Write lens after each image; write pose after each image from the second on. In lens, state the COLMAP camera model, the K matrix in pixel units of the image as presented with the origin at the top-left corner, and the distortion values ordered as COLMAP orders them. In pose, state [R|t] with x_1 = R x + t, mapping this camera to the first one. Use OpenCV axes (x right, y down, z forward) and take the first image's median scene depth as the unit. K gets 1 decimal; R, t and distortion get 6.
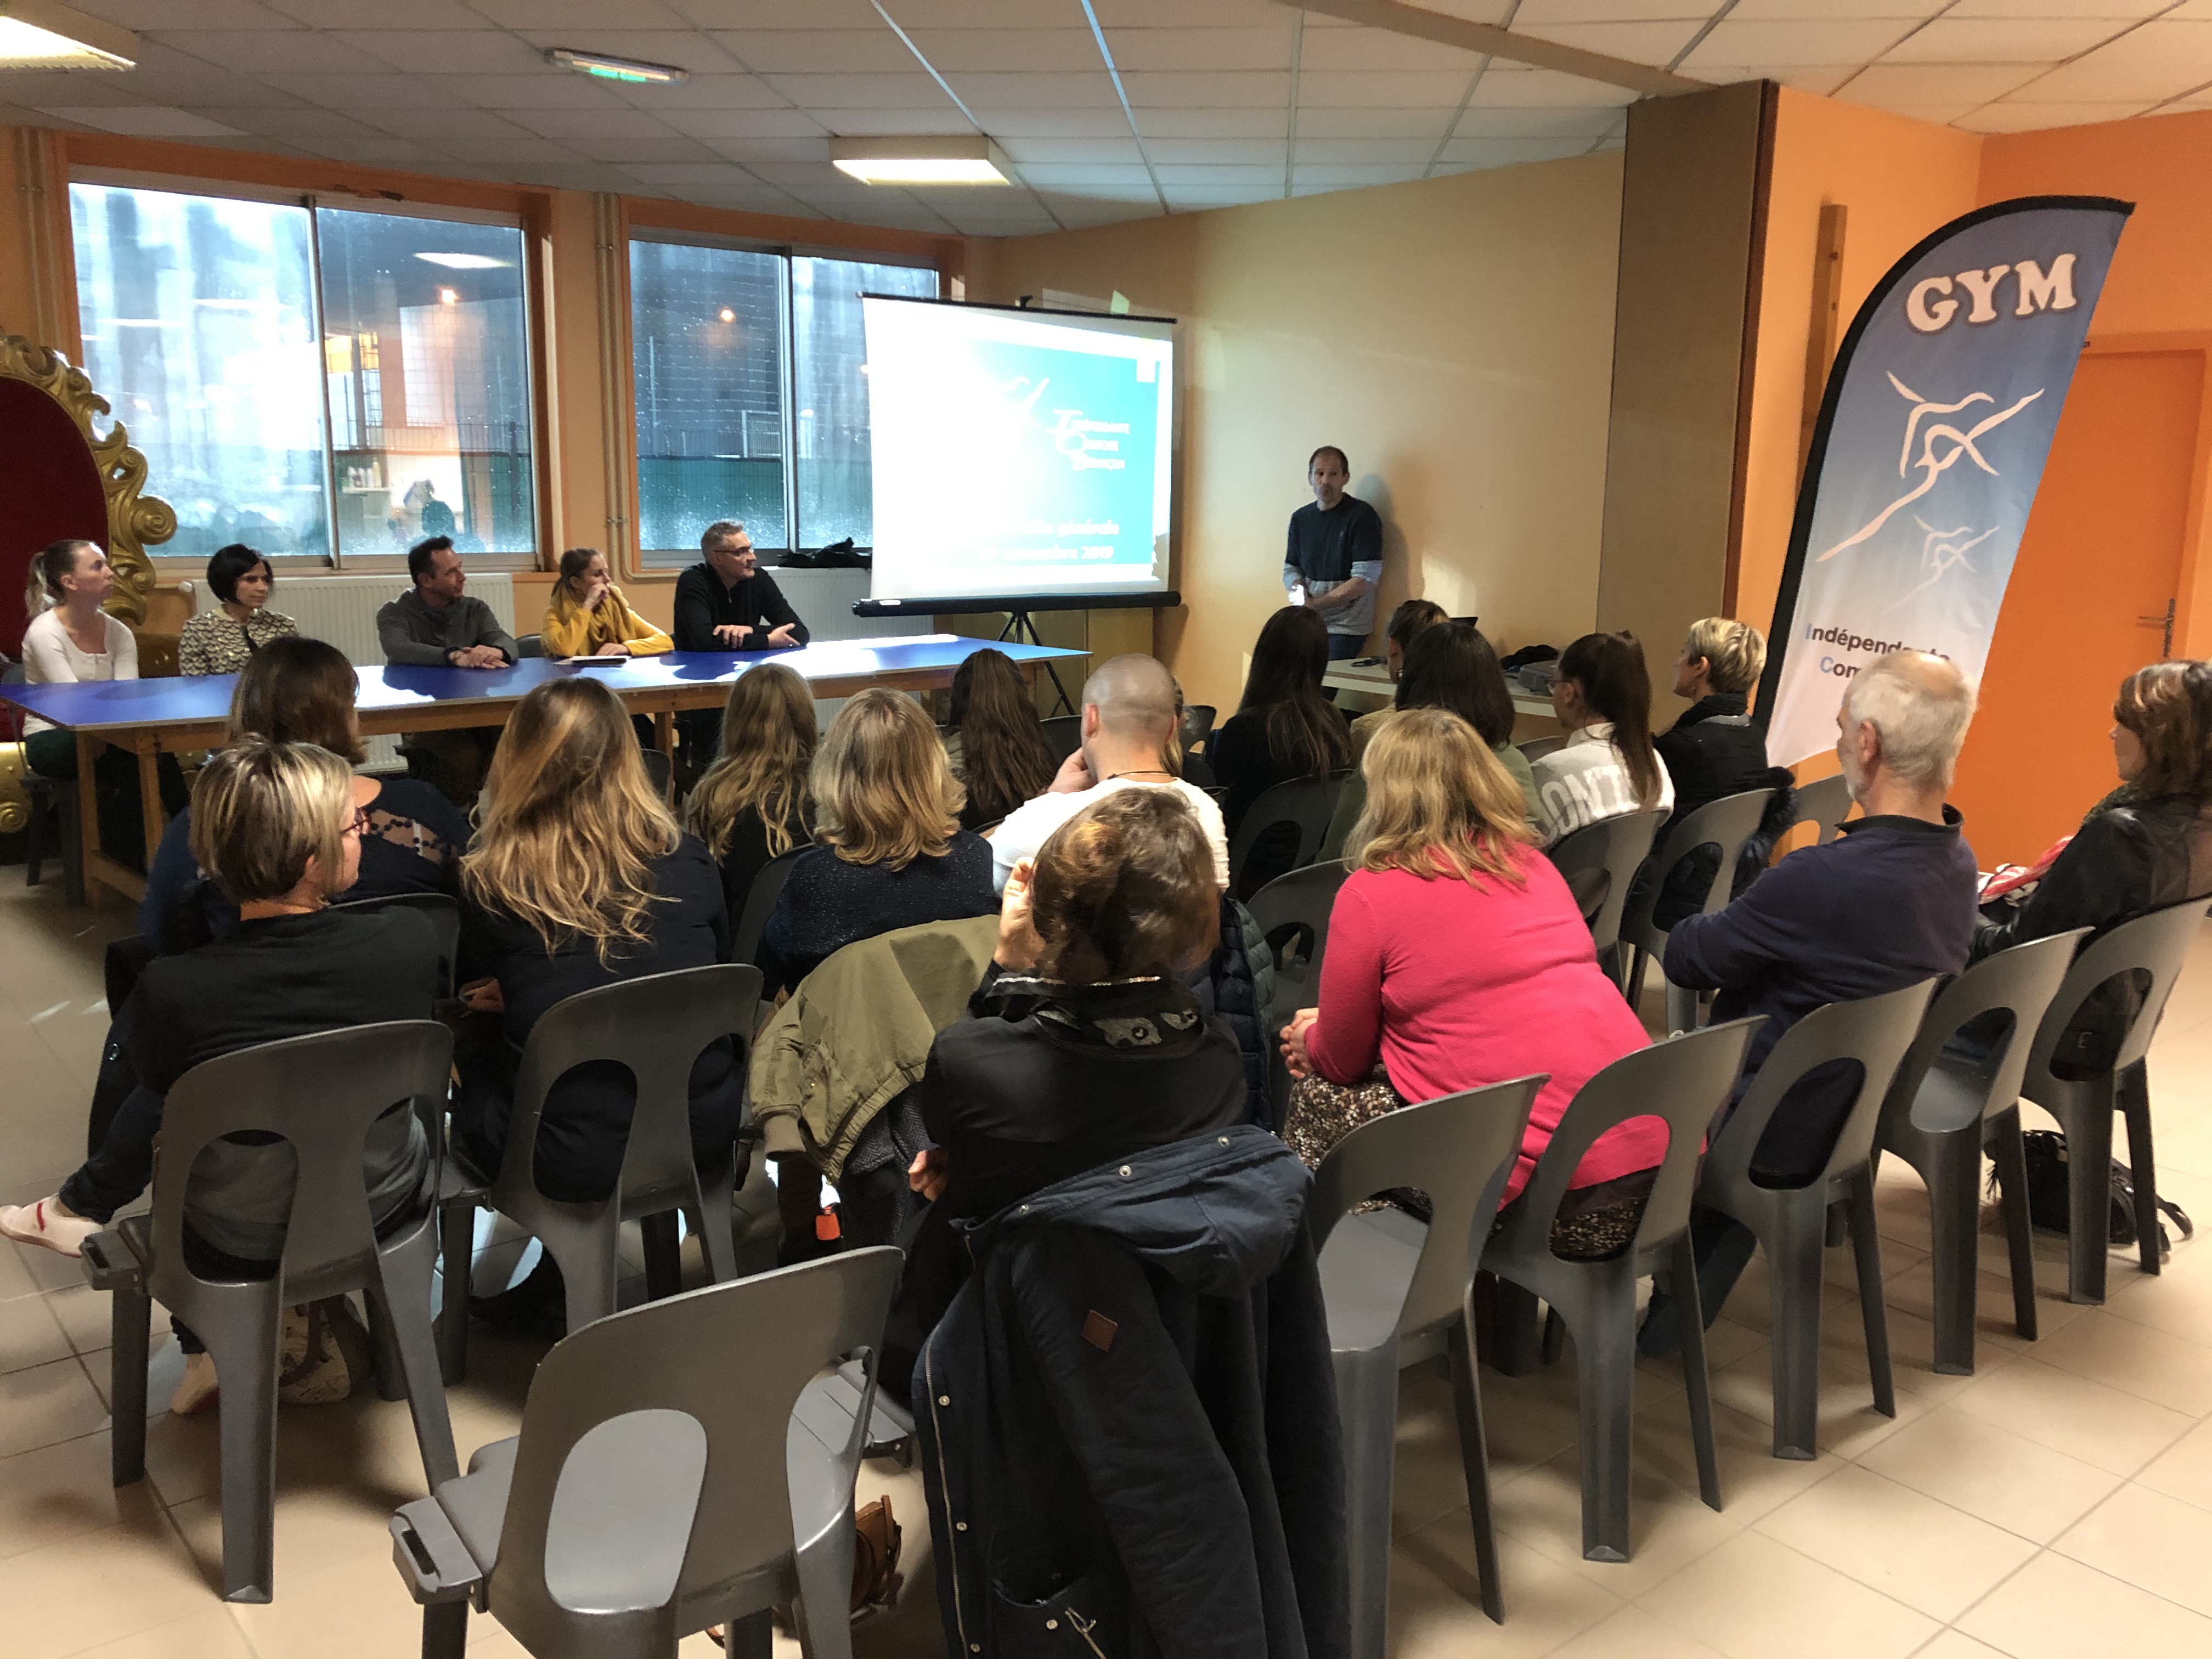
lens RADIAL K [[1801.4, 0, 1112.7], [0, 1801.4, 821.4], [0, 0, 1]] dist [0.018623, -0.015685]
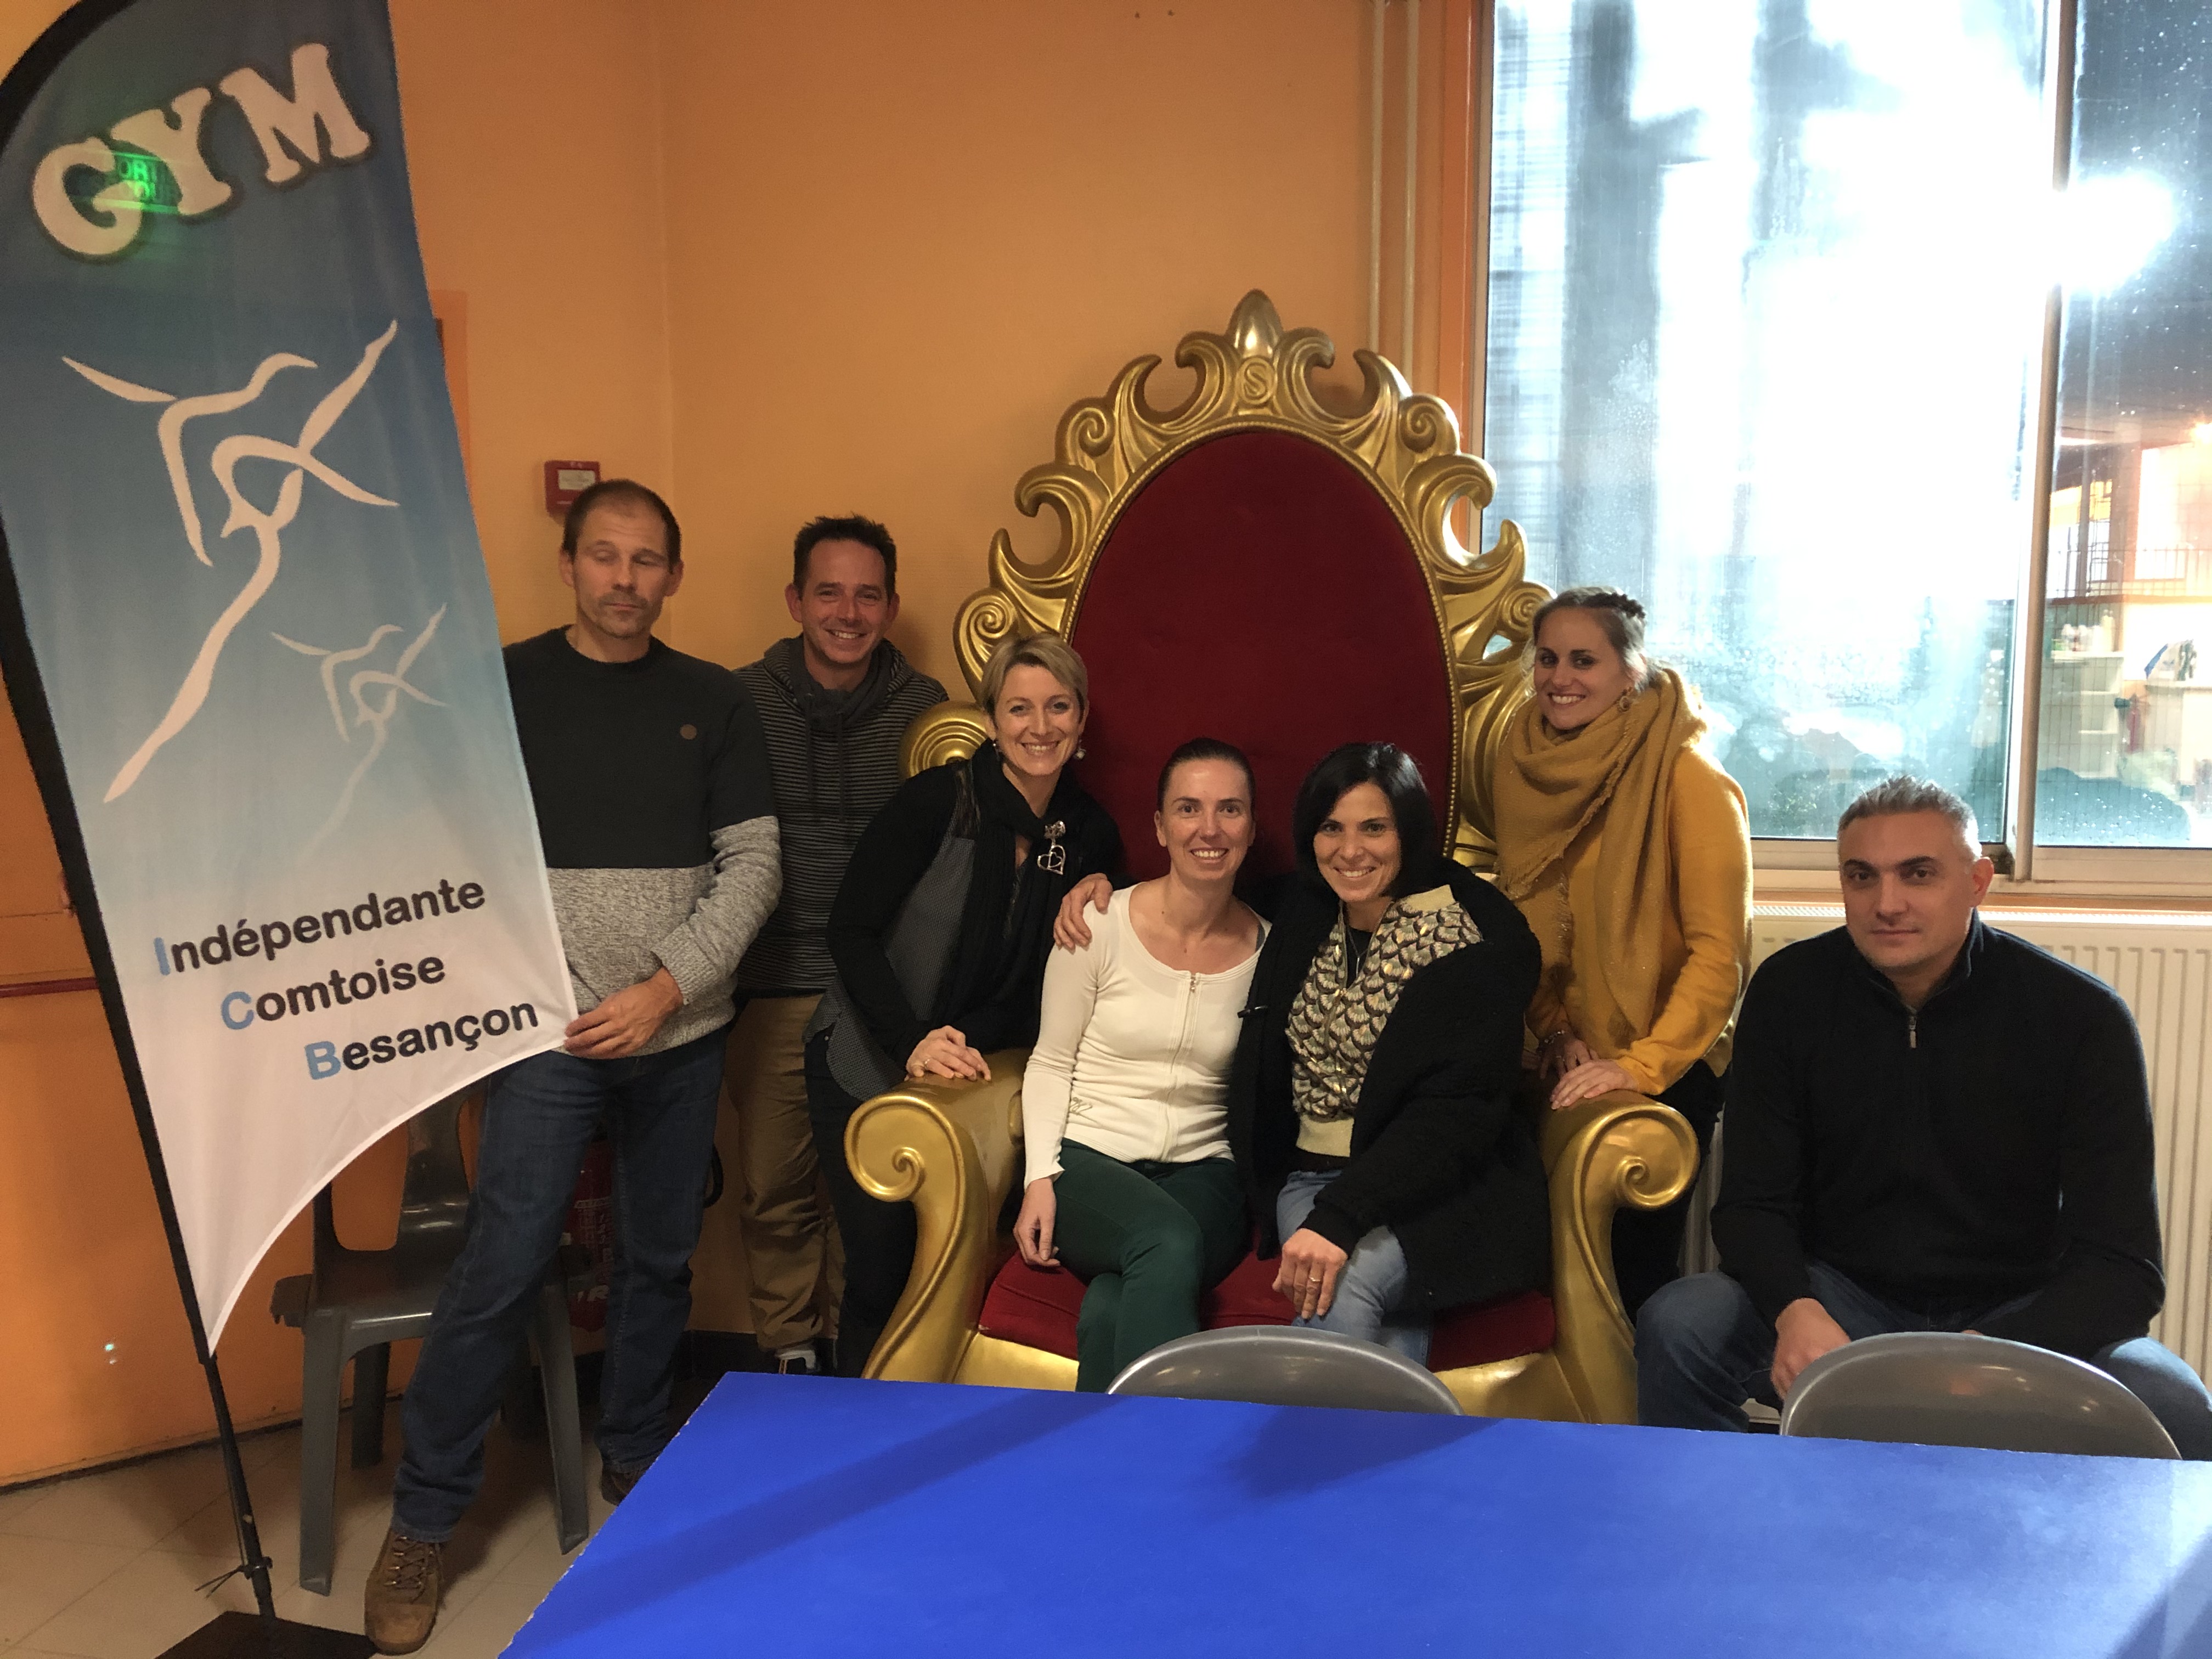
lens RADIAL K [[1801.4, 0, 1105.3], [0, 1801.4, 827.5], [0, 0, 1]] dist [0.018623, -0.015685]
pose [[0.639466, 0.062176, -0.766301, -0.246265], [-0.126324, 0.991675, -0.024952, -0.110626], [0.758370, 0.112758, 0.641997, 0.572250]]
